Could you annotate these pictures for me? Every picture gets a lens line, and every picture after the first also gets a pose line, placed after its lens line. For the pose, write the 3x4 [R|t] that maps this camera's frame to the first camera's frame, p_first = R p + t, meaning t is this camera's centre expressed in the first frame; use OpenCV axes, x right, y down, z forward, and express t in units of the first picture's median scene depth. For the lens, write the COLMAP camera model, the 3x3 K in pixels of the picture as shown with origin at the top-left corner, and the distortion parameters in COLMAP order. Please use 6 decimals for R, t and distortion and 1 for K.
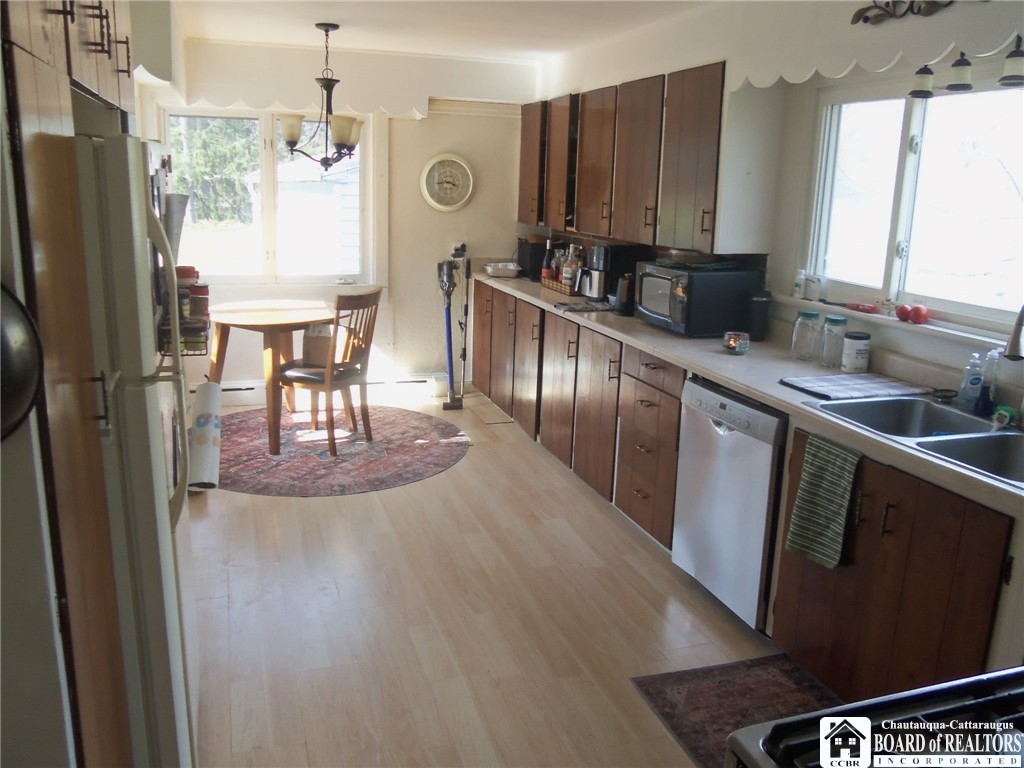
lens RADIAL K [[840.6, 0, 509.3], [0, 840.6, 383.3], [0, 0, 1]] dist [-0.051512, 0.011269]
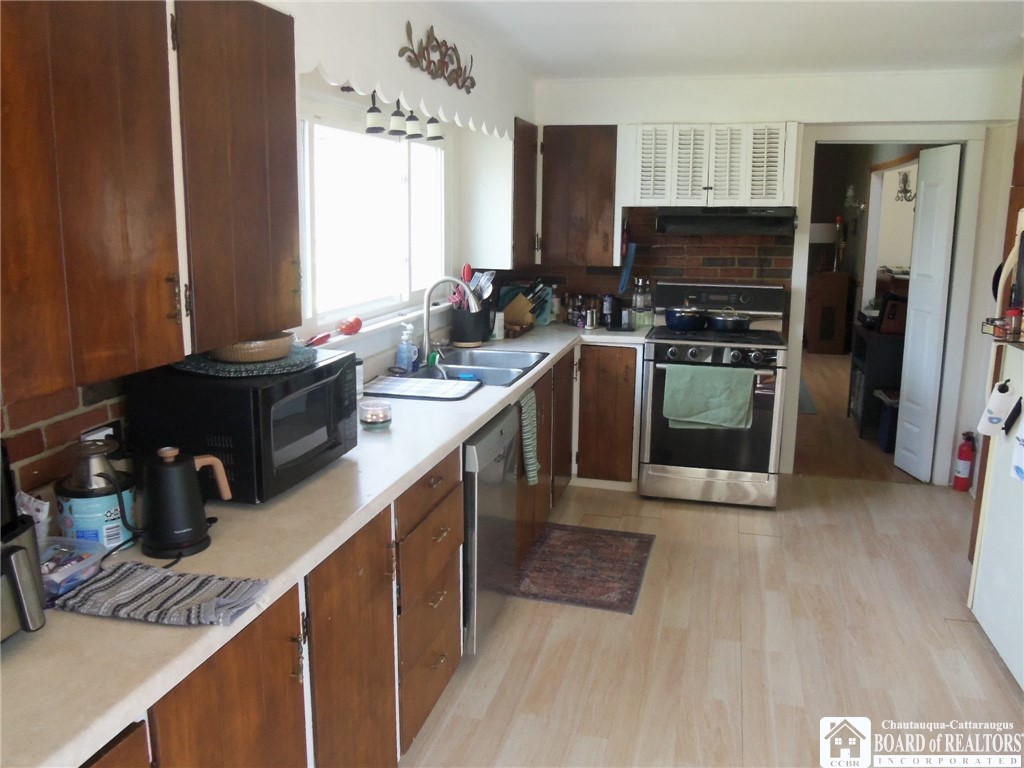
lens RADIAL K [[840.6, 0, 509.3], [0, 840.6, 383.3], [0, 0, 1]] dist [-0.051512, 0.011269]
pose [[-0.840674, -0.138115, 0.523633, -0.278581], [0.095921, 0.913665, 0.394988, -0.428126], [-0.532979, 0.382283, -0.754847, 1.731280]]
